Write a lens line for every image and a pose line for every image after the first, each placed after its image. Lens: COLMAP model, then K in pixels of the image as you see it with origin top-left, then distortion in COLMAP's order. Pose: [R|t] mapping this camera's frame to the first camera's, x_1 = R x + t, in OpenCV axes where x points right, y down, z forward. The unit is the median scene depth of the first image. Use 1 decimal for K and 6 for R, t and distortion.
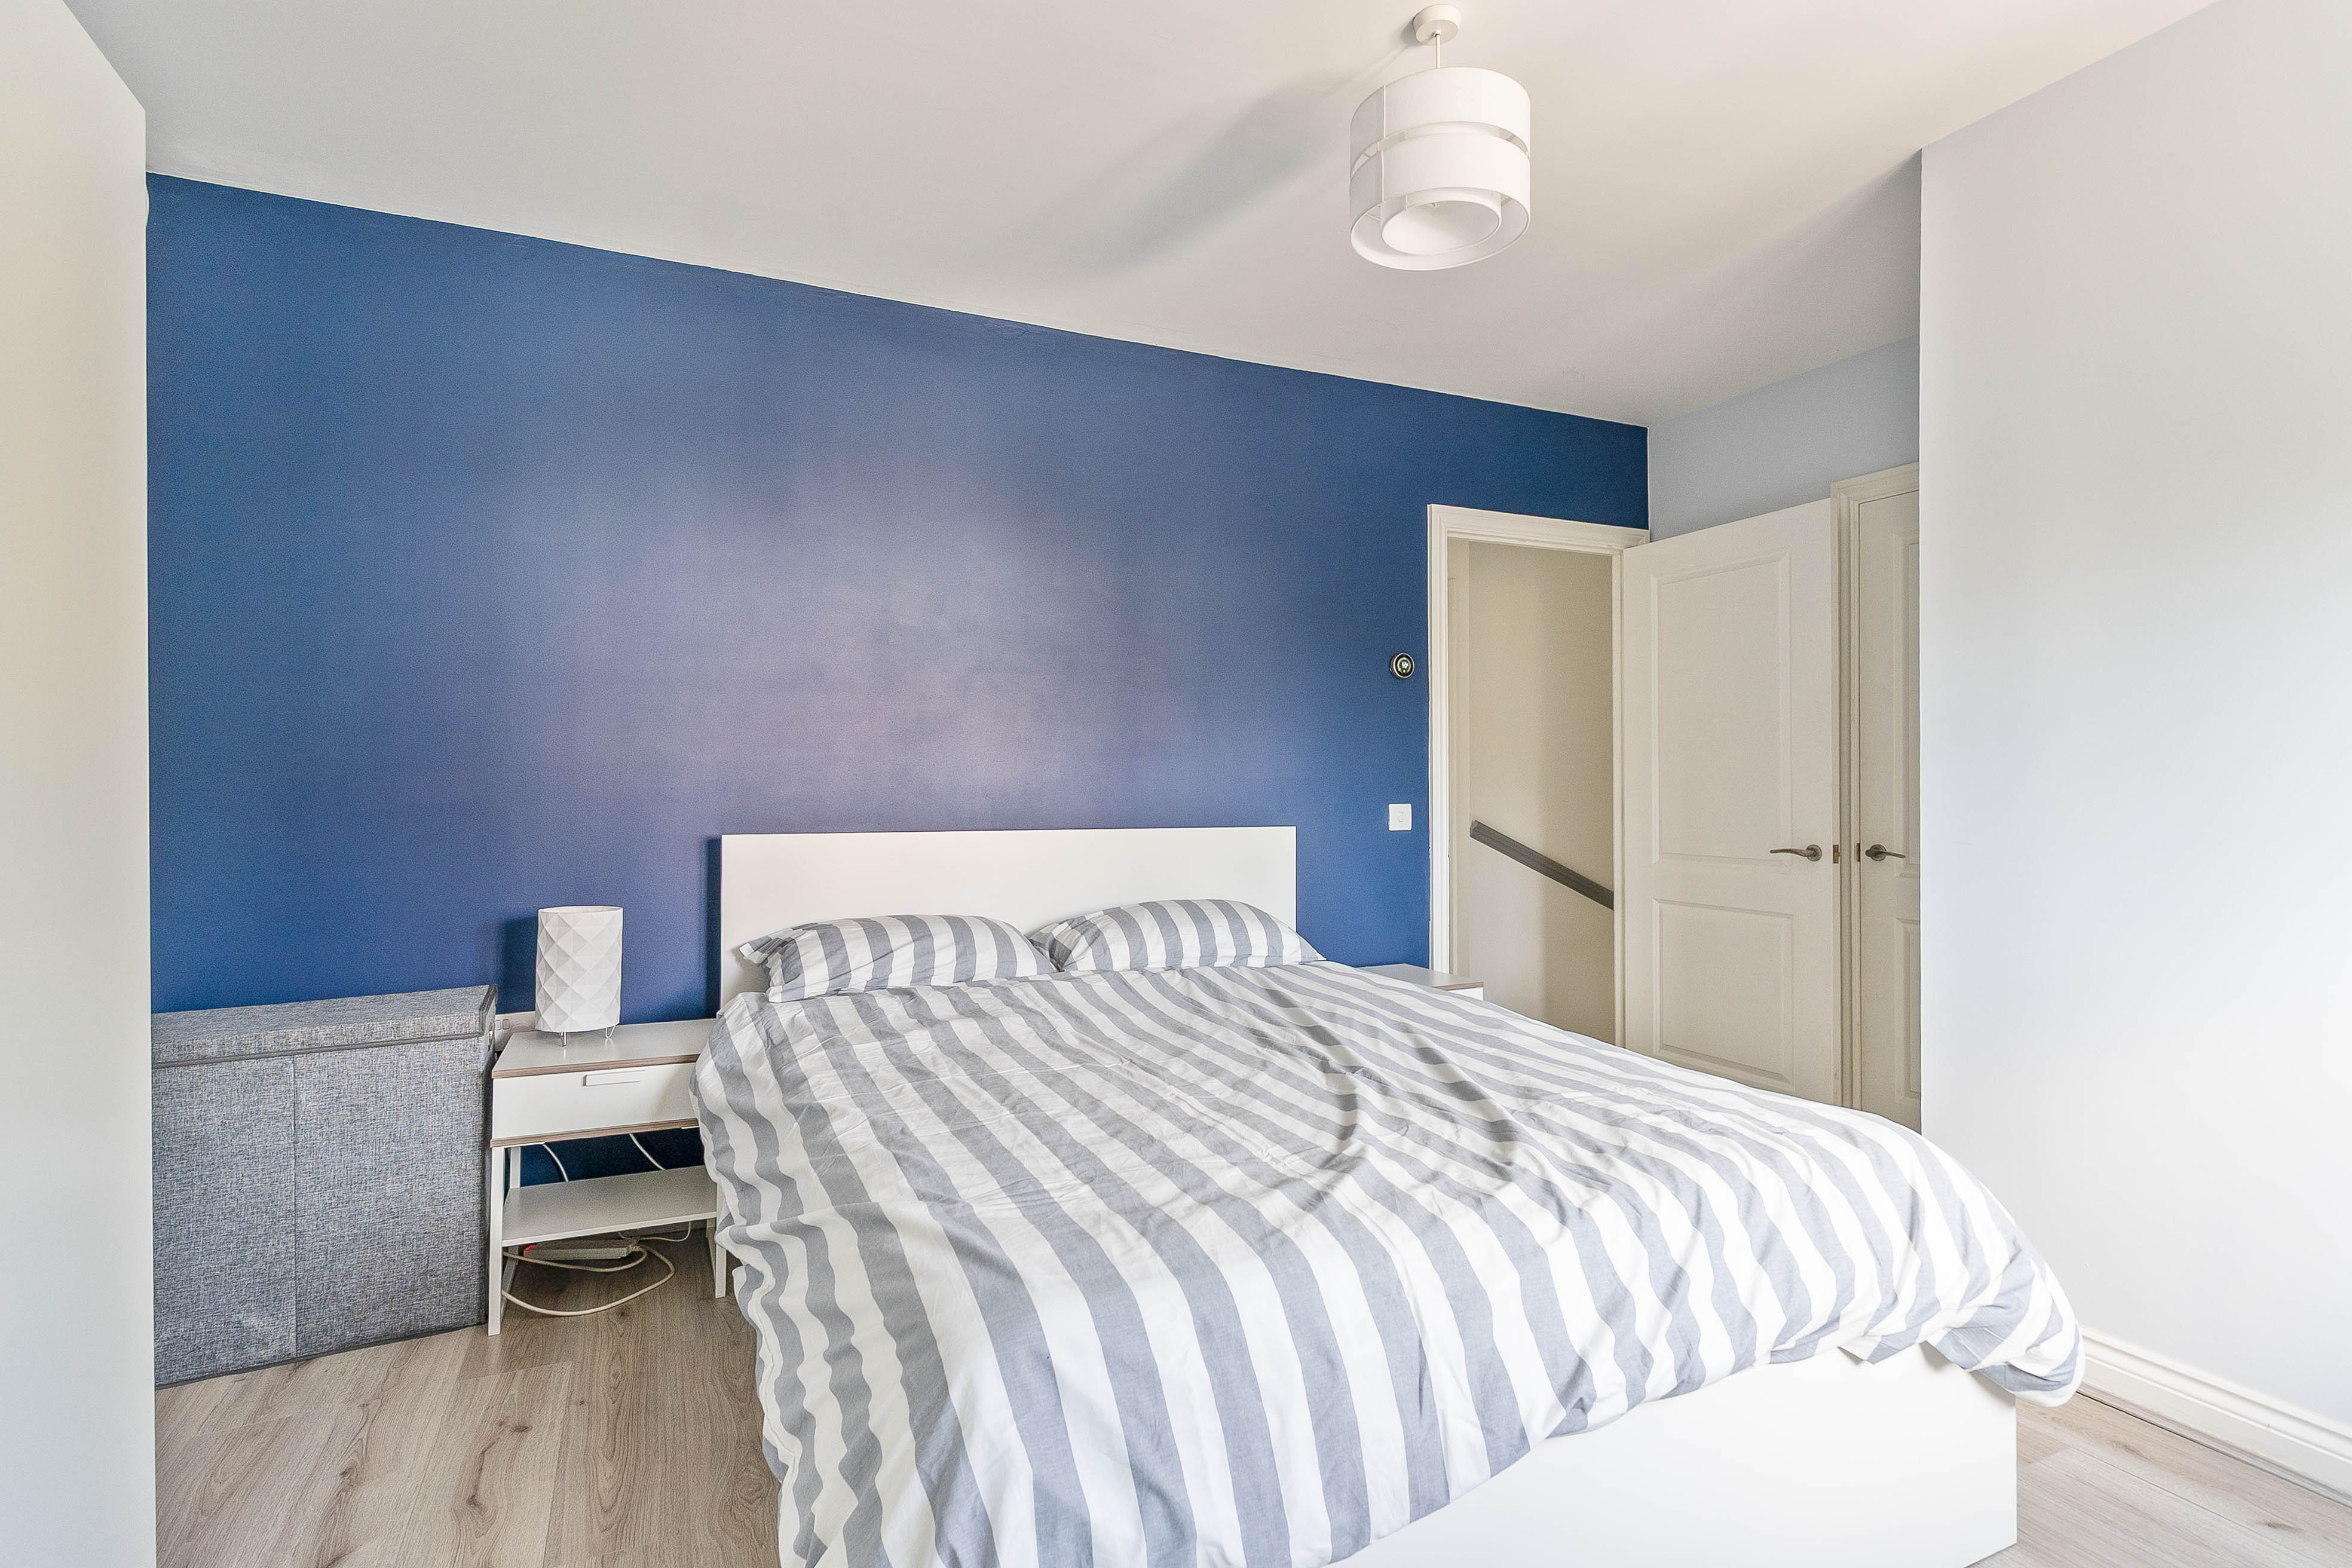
lens RADIAL K [[1143.1, 0, 1176.0], [0, 1143.1, 784.0], [0, 0, 1]] dist [0.000868, 0.000034]
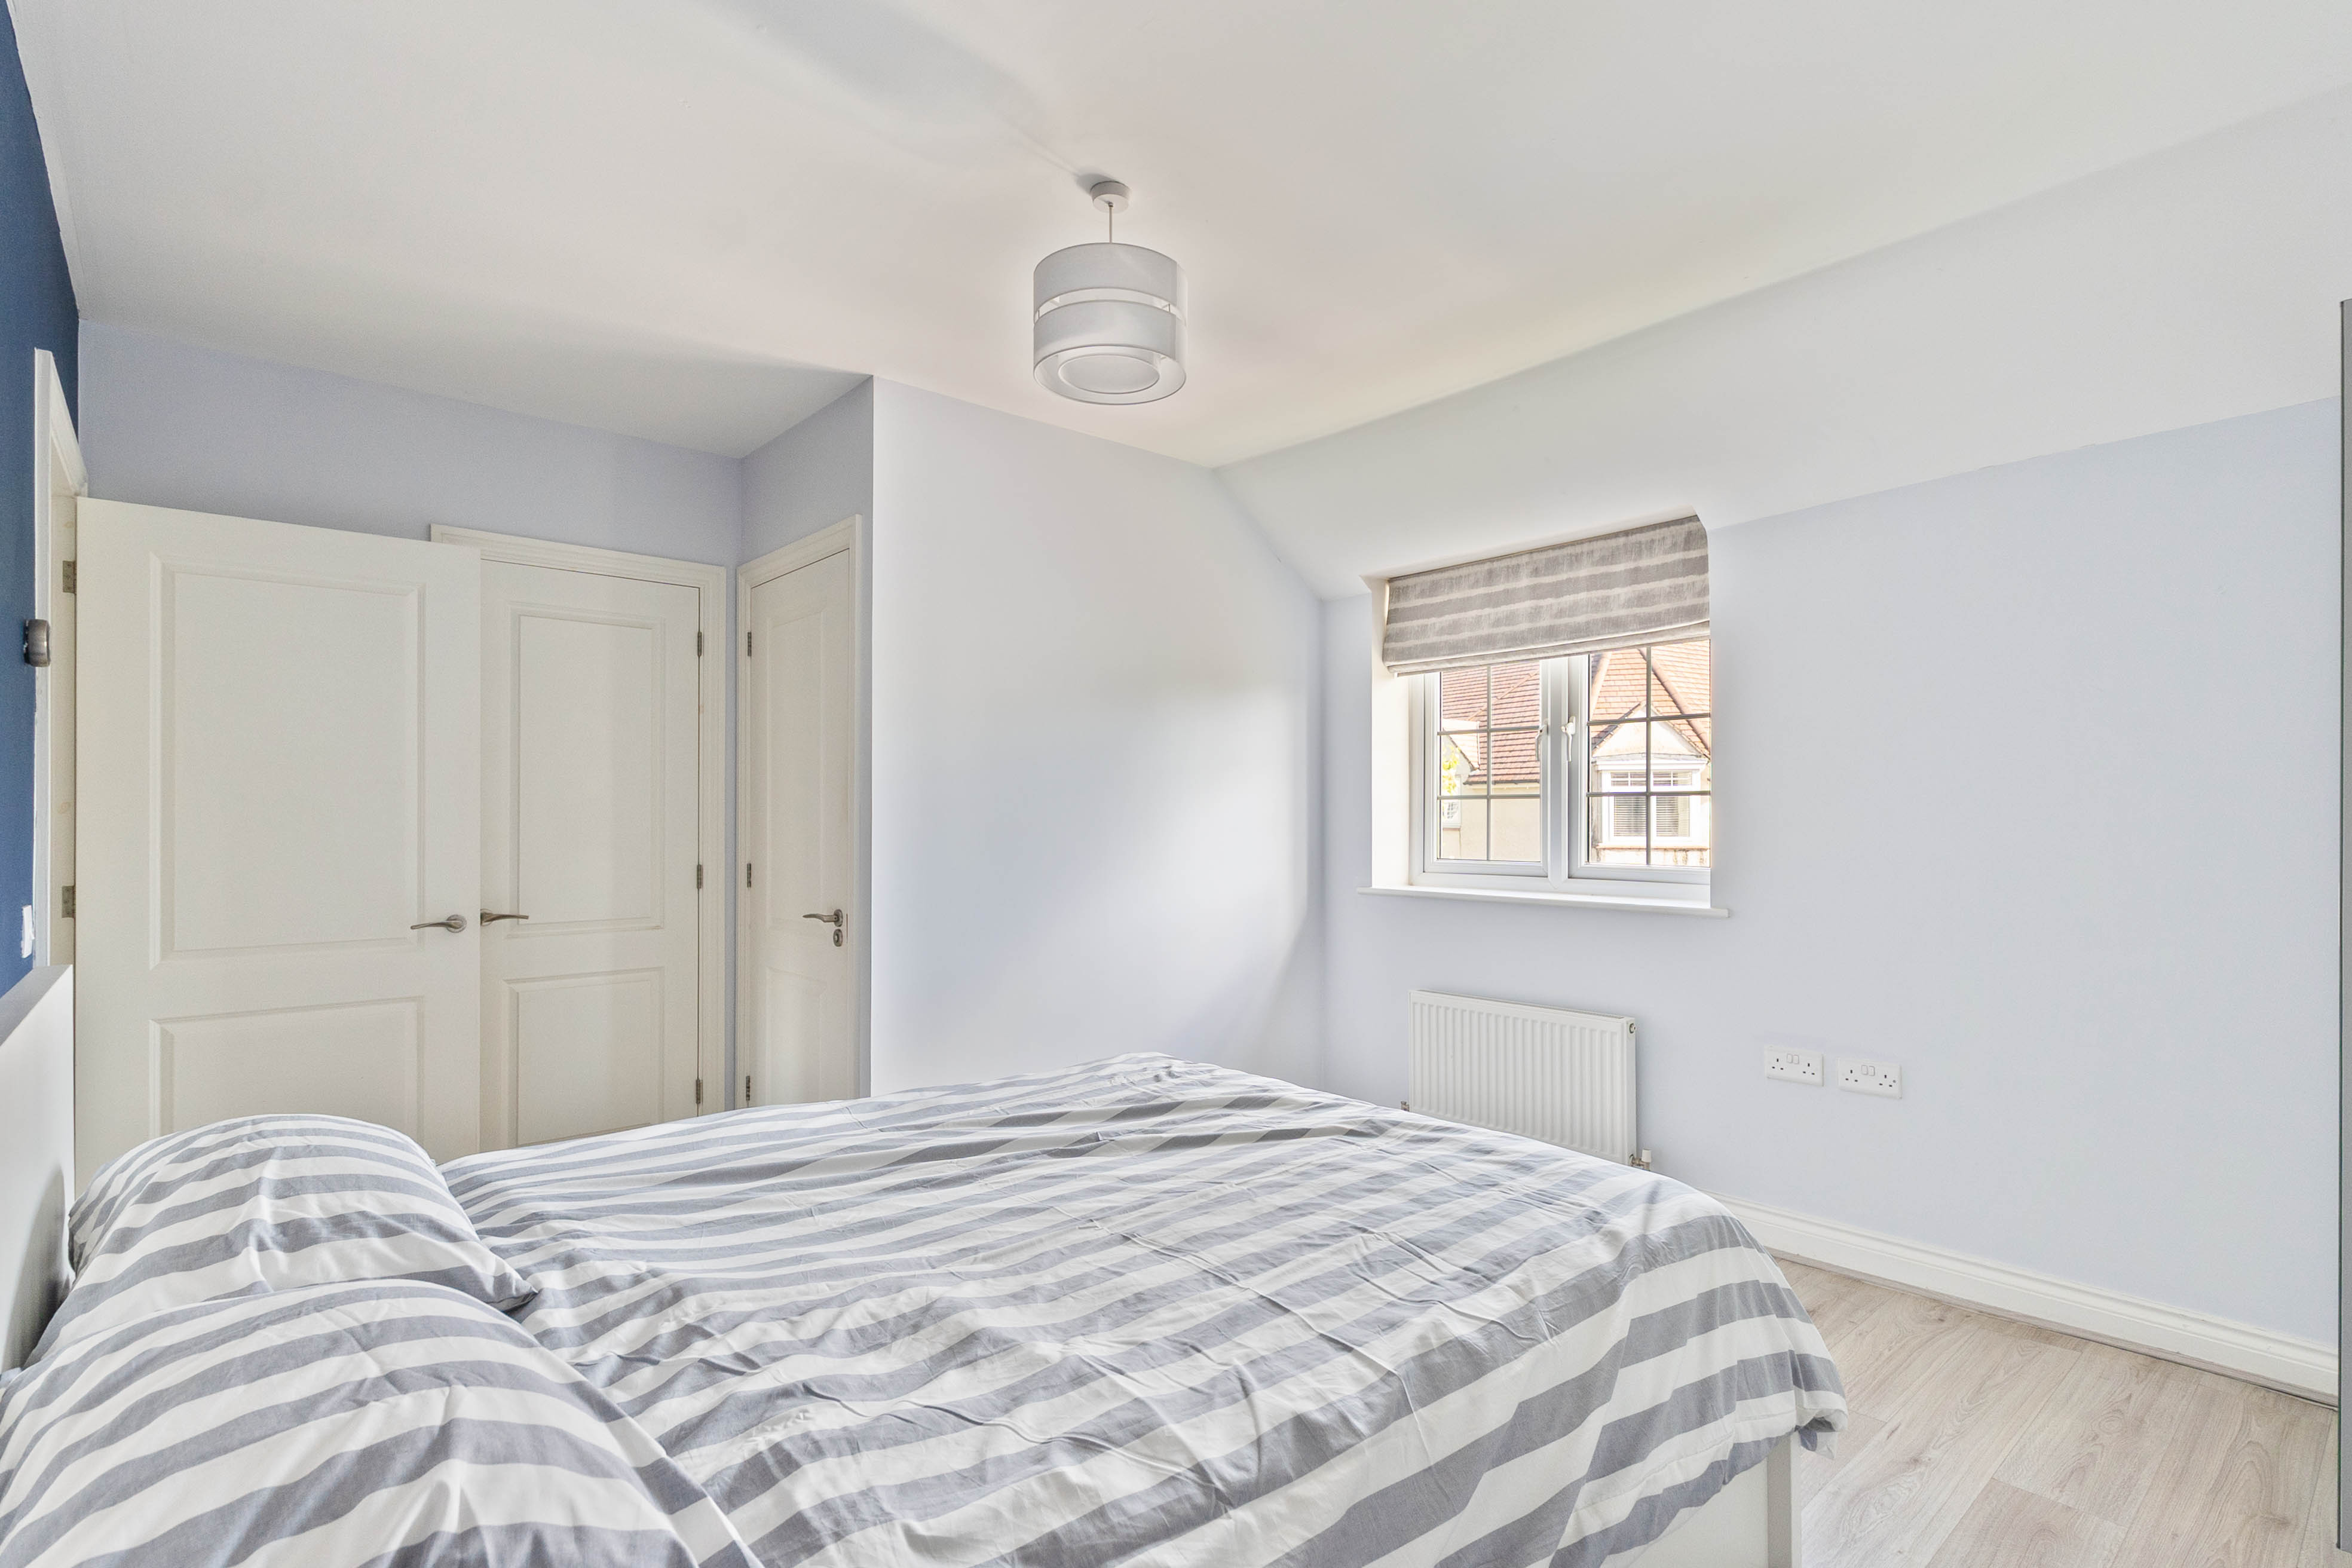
lens RADIAL K [[1143.1, 0, 1176.0], [0, 1143.1, 784.0], [0, 0, 1]] dist [0.000868, 0.000034]
pose [[-0.277650, 0.023848, 0.960386, -0.491849], [0.005492, 0.999715, -0.023236, -0.026854], [-0.960667, -0.001177, -0.277701, 0.689765]]
